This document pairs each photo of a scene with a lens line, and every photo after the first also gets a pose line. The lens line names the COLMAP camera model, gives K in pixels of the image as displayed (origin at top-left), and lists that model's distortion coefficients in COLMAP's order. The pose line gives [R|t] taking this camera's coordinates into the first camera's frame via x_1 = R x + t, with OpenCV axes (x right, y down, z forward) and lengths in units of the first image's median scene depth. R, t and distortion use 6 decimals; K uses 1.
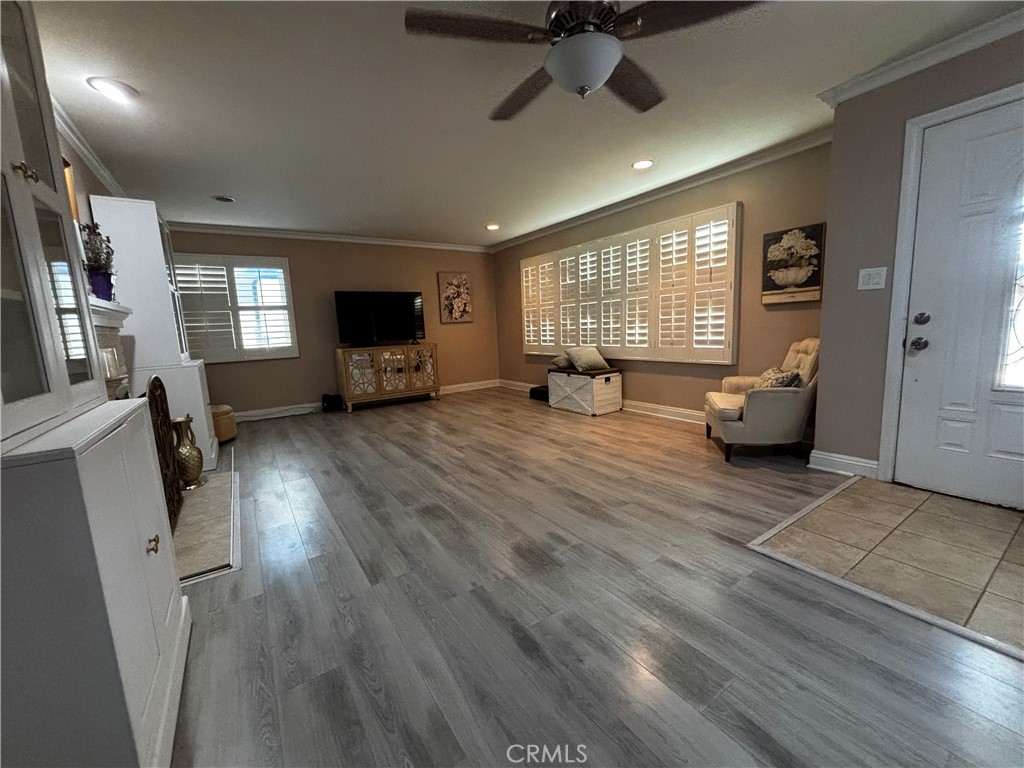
lens RADIAL K [[414.0, 0, 513.1], [0, 414.0, 385.1], [0, 0, 1]] dist [0.005826, -0.001342]
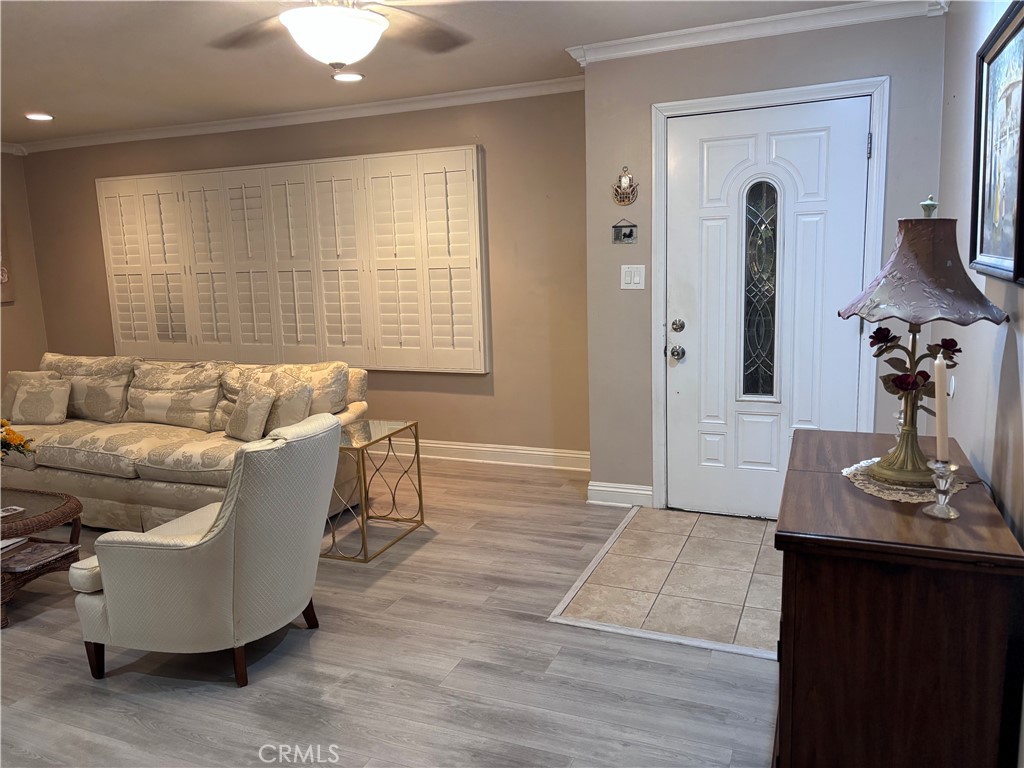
lens RADIAL K [[774.3, 0, 511.0], [0, 774.3, 382.1], [0, 0, 1]] dist [0.043869, -0.036191]
pose [[0.838750, -0.076659, 0.539093, -0.251121], [0.073029, 0.996933, 0.028142, -0.112572], [-0.539597, 0.015765, 0.841776, -0.230637]]
